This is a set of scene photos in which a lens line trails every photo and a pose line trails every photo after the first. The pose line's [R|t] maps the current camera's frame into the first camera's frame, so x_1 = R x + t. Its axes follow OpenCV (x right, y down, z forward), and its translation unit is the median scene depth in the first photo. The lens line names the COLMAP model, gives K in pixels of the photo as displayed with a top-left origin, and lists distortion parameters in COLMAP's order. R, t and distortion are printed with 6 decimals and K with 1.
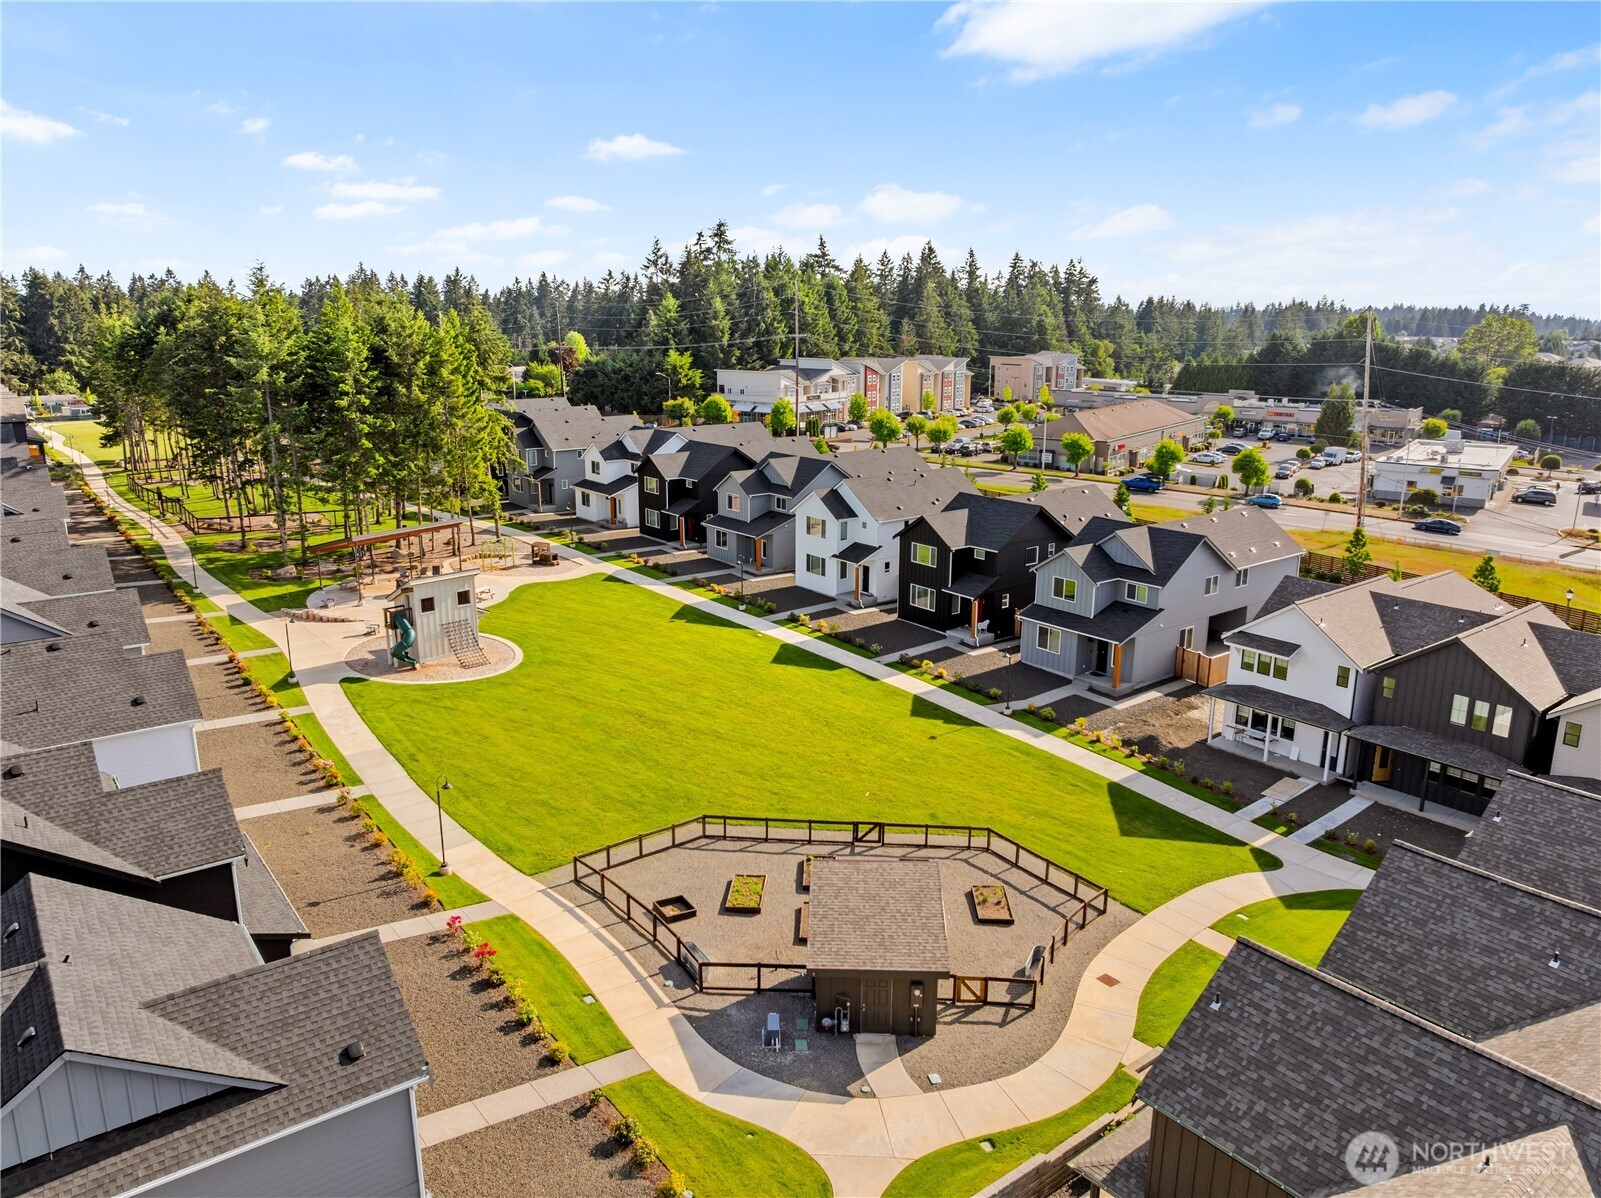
lens RADIAL K [[1120.1, 0, 800.5], [0, 1120.1, 599.0], [0, 0, 1]] dist [-0.008078, -0.005123]
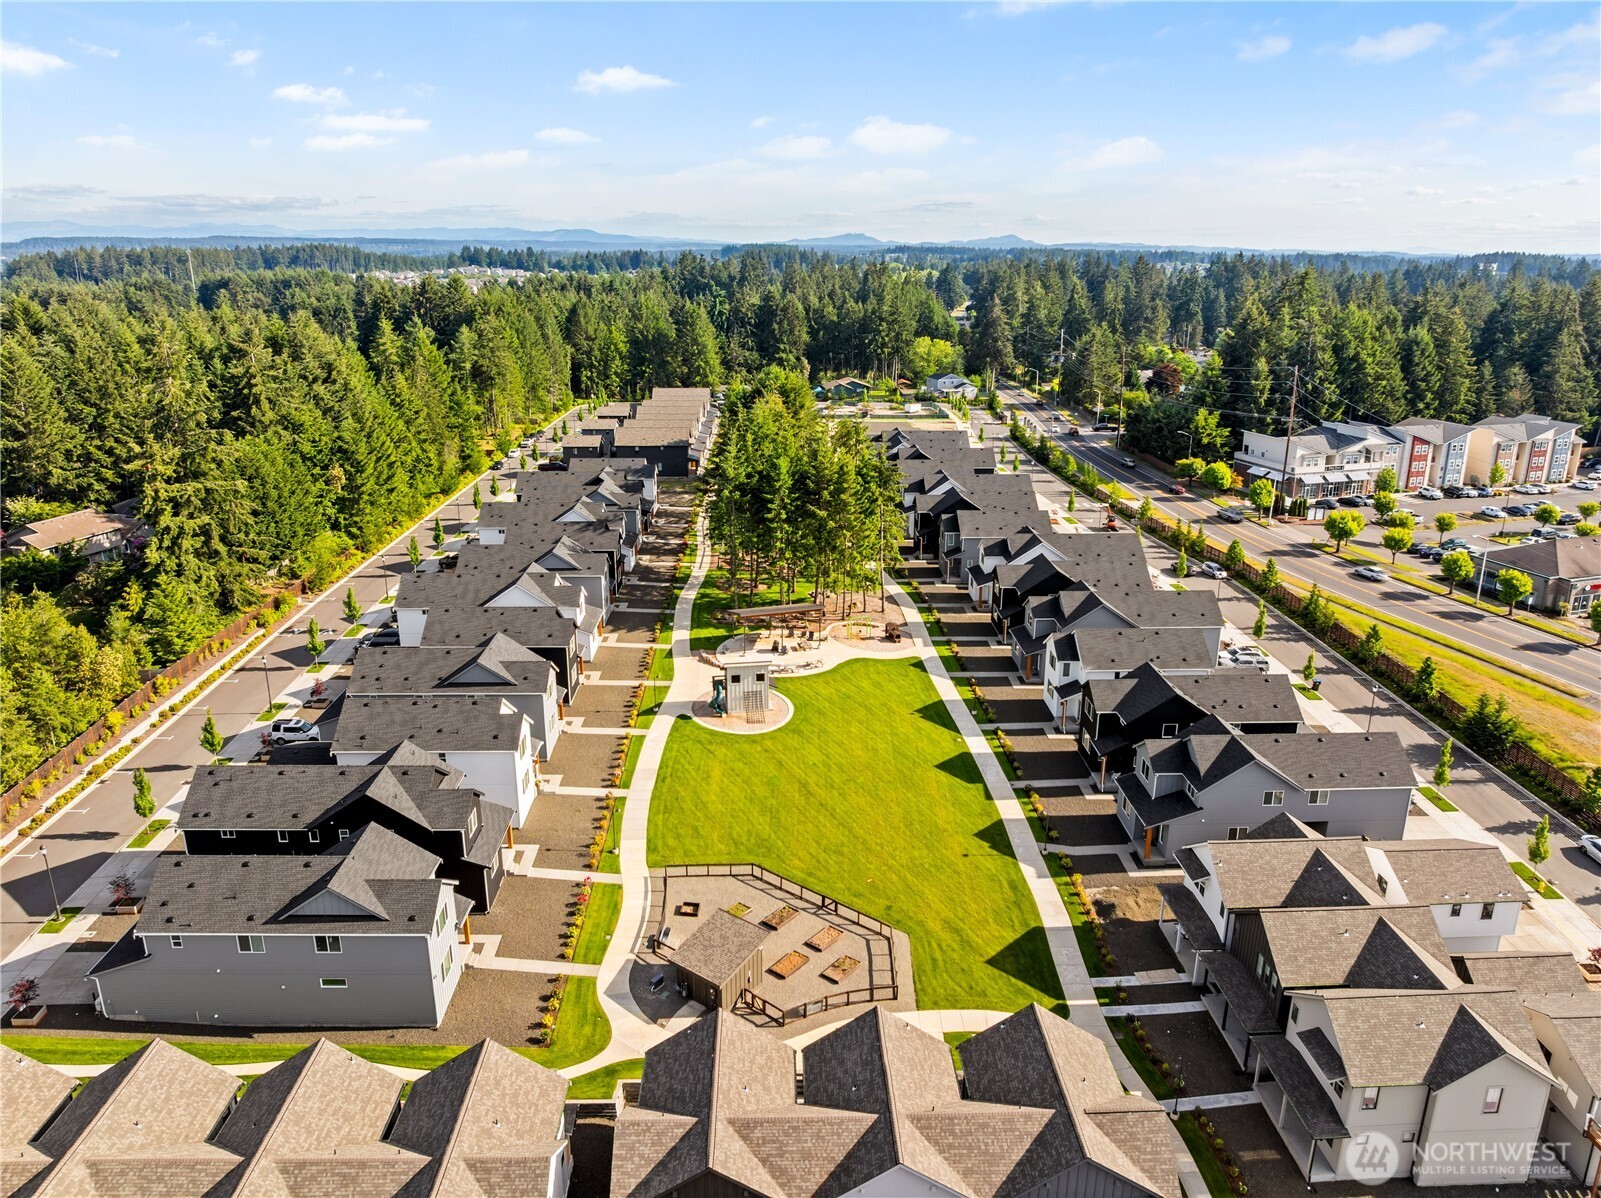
lens RADIAL K [[1120.1, 0, 800.5], [0, 1120.1, 599.0], [0, 0, 1]] dist [-0.008078, -0.005123]
pose [[0.803107, 0.173208, -0.570104, 0.652818], [-0.142519, 0.984883, 0.098459, -0.285300], [0.578539, 0.002178, 0.815652, -0.266371]]
